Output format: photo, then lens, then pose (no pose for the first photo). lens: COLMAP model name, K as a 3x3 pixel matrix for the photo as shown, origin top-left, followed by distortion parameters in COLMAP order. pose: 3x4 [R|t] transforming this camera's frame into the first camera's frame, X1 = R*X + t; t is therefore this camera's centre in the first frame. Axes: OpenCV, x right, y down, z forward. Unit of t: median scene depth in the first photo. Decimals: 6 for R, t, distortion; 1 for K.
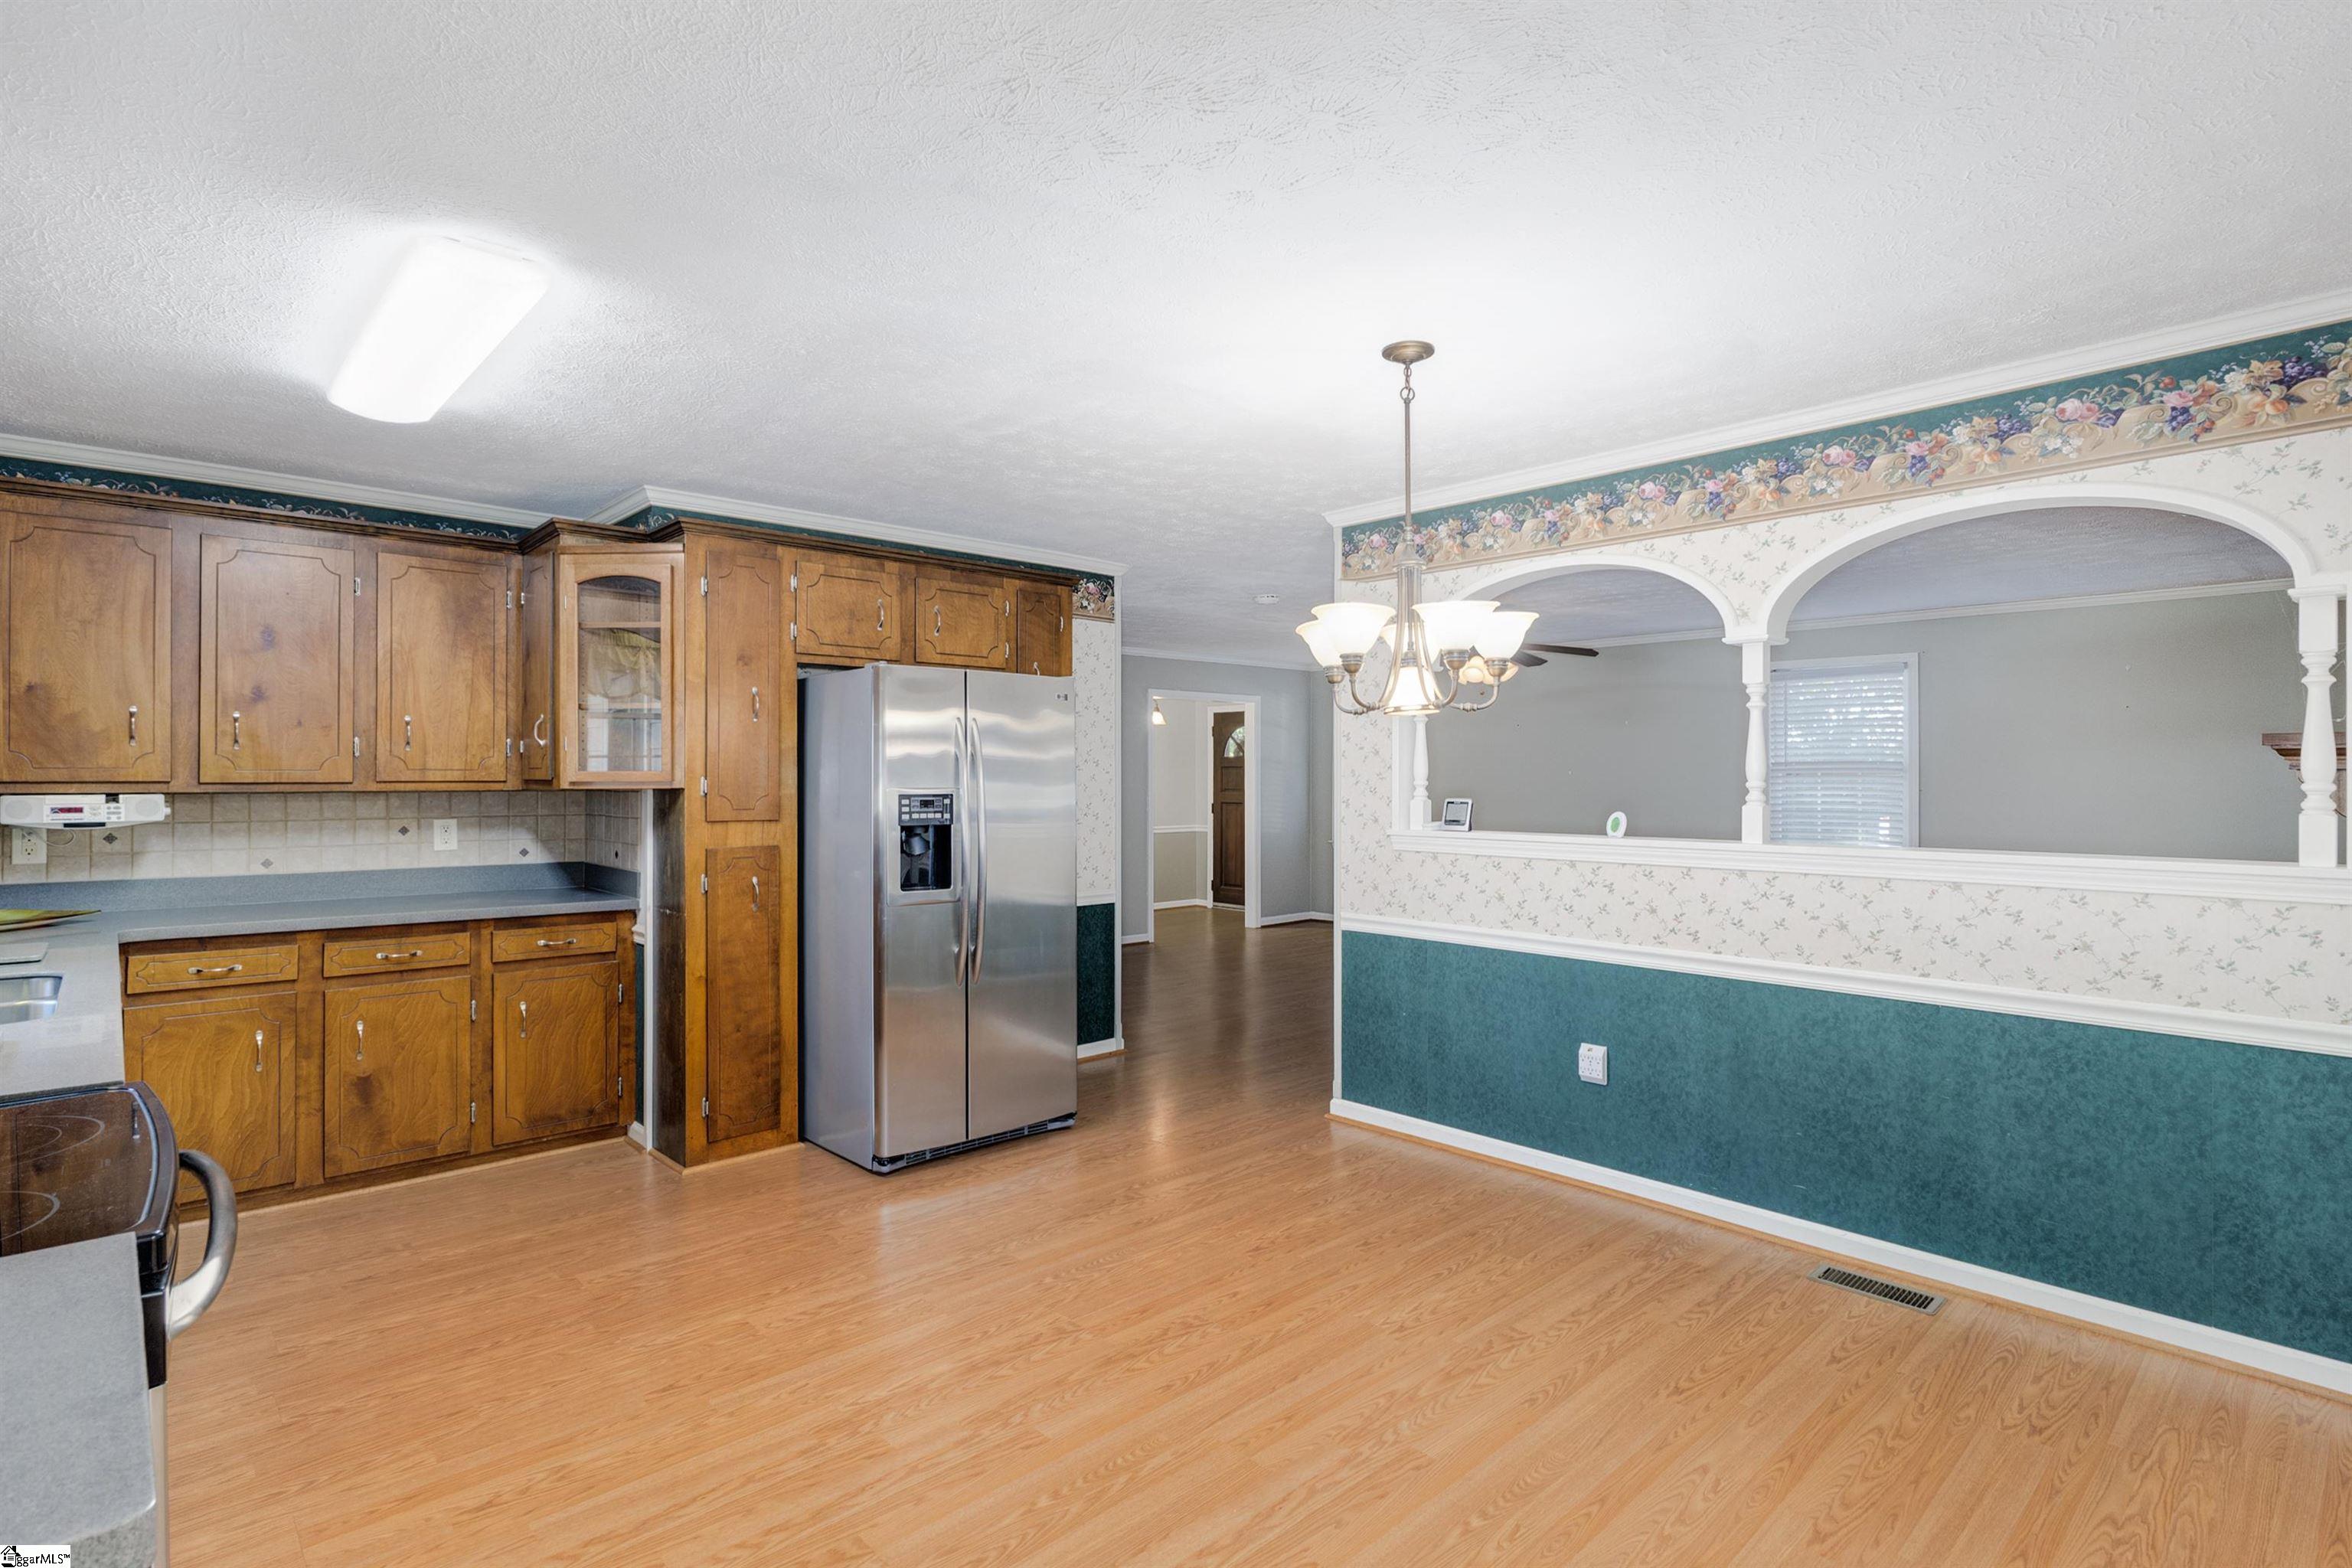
lens RADIAL K [[1121.5, 0, 1196.3], [0, 1121.5, 777.5], [0, 0, 1]] dist [0.004742, 0.000169]
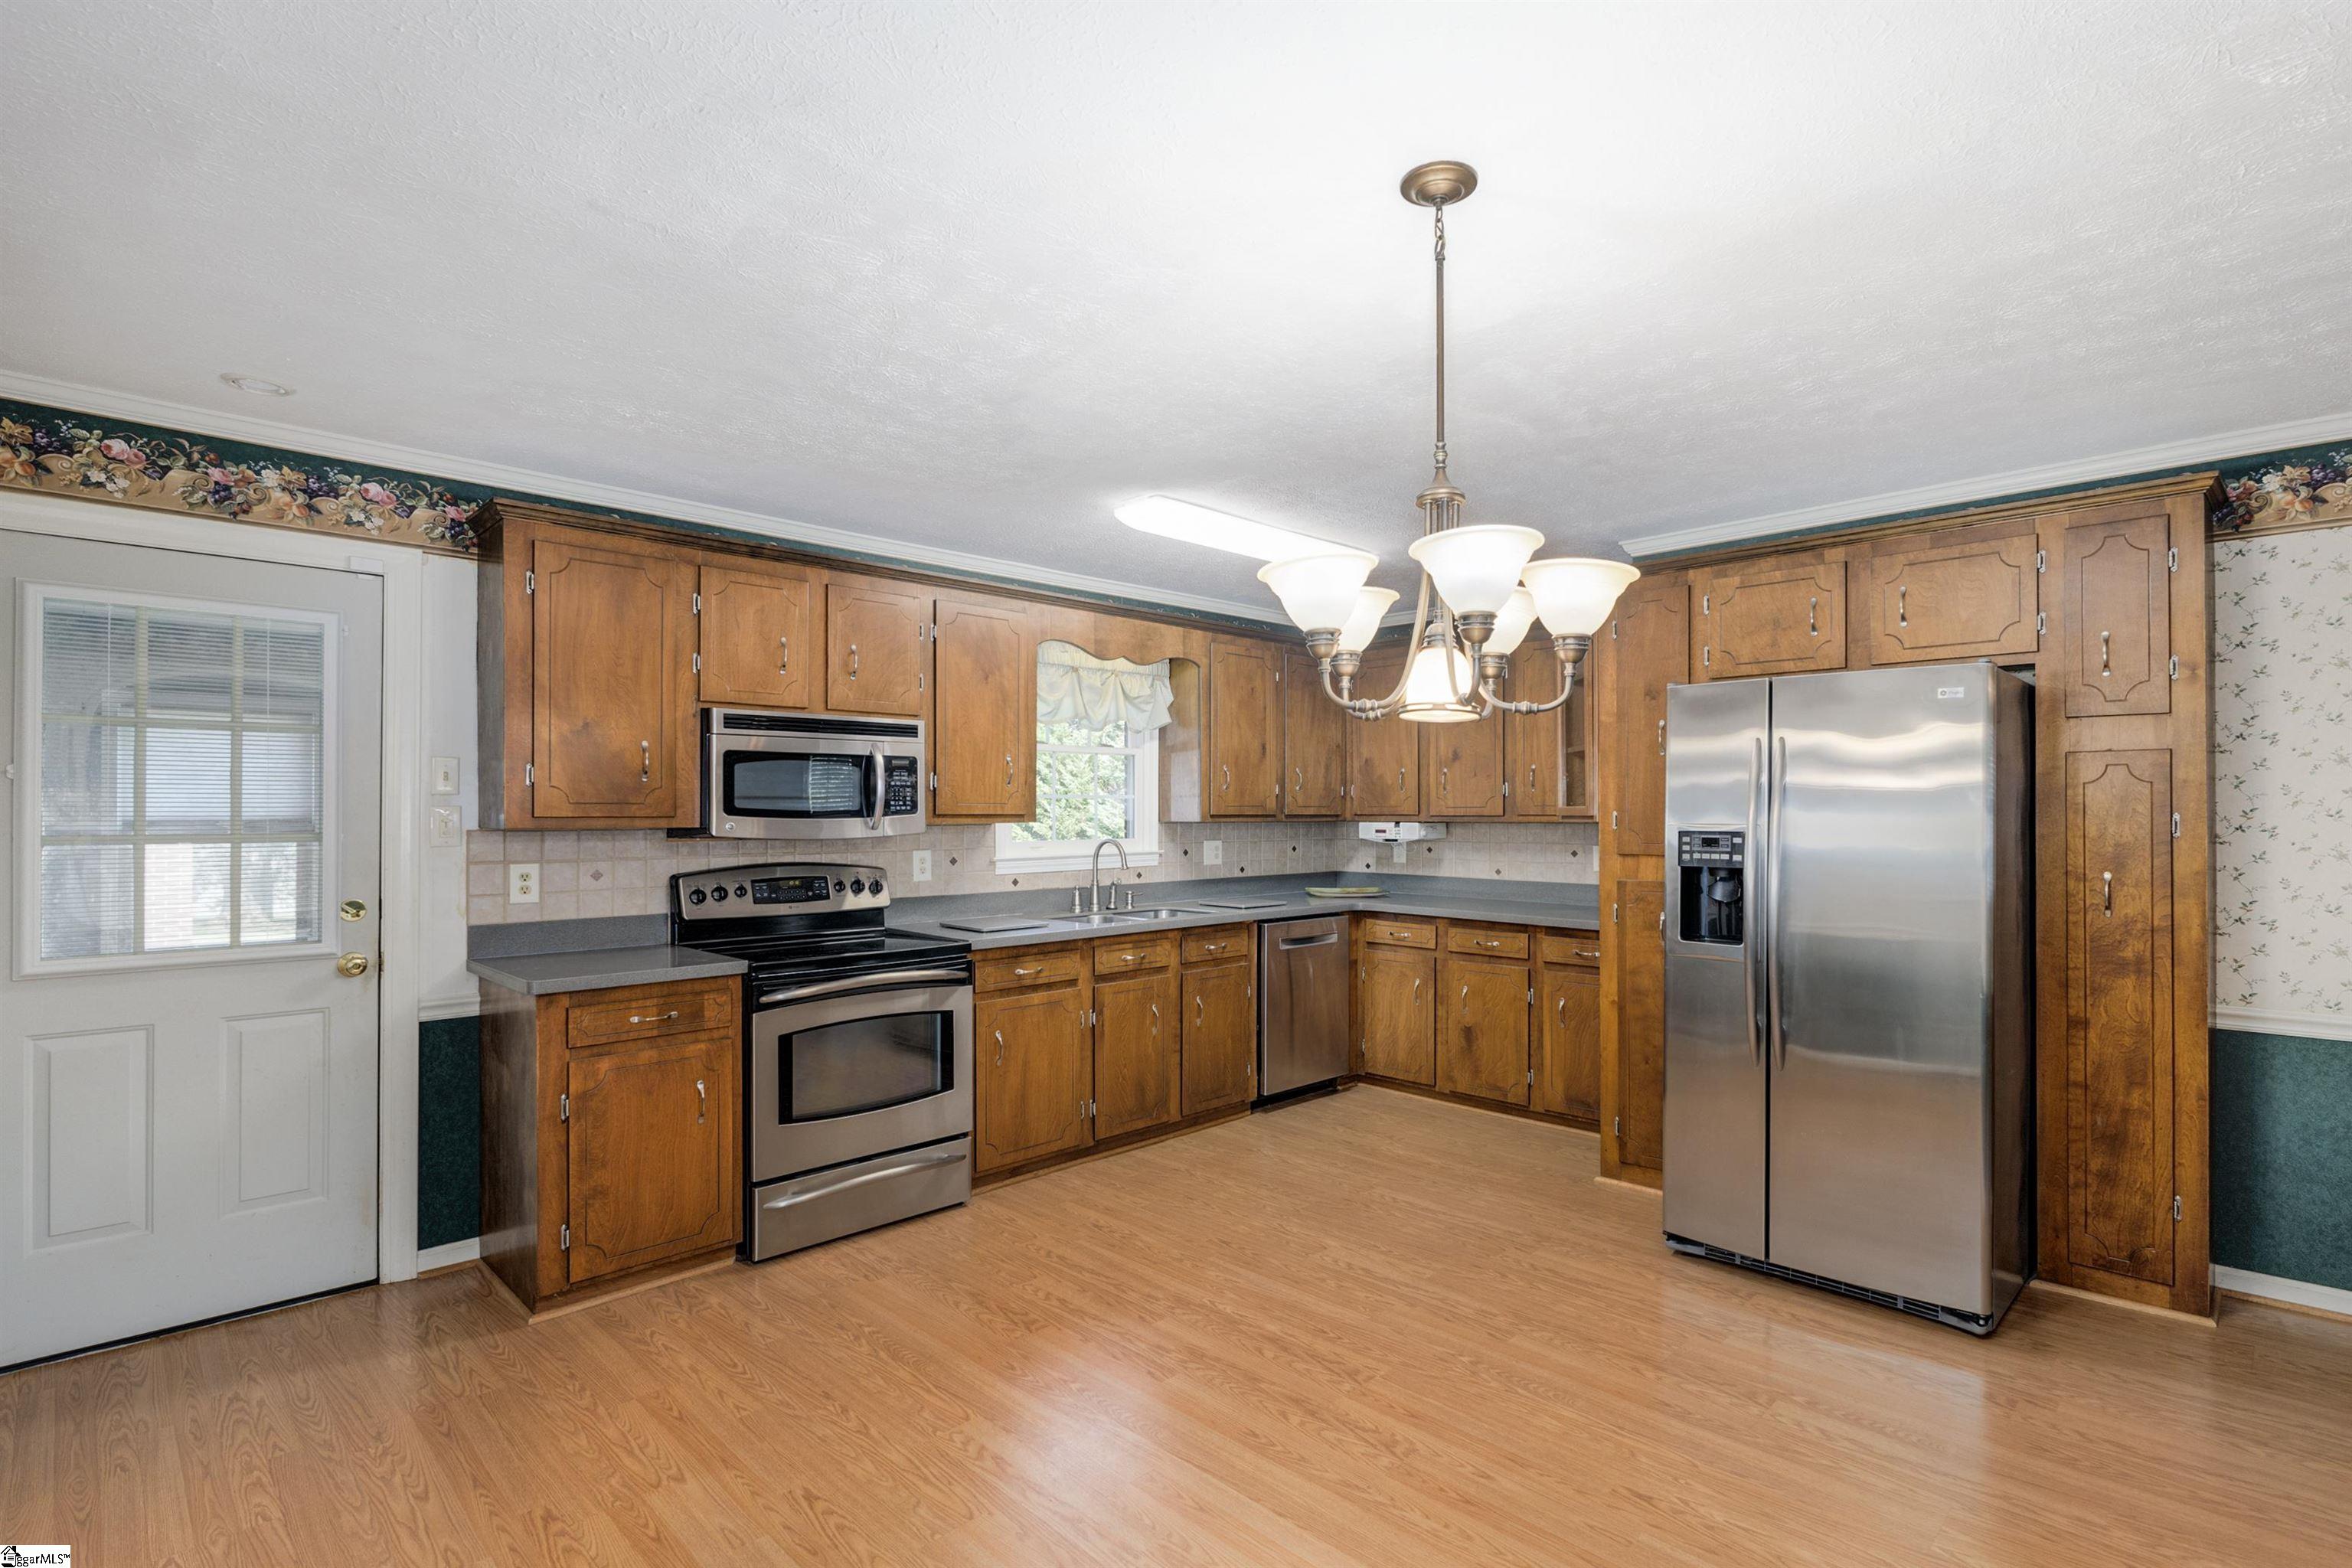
lens RADIAL K [[1121.5, 0, 1192.2], [0, 1121.5, 799.3], [0, 0, 1]] dist [0.004742, 0.000169]
pose [[0.042887, -0.010903, -0.999020, 0.607322], [0.003593, 0.999936, -0.010758, -0.001811], [0.999073, -0.003129, 0.042923, 0.571797]]
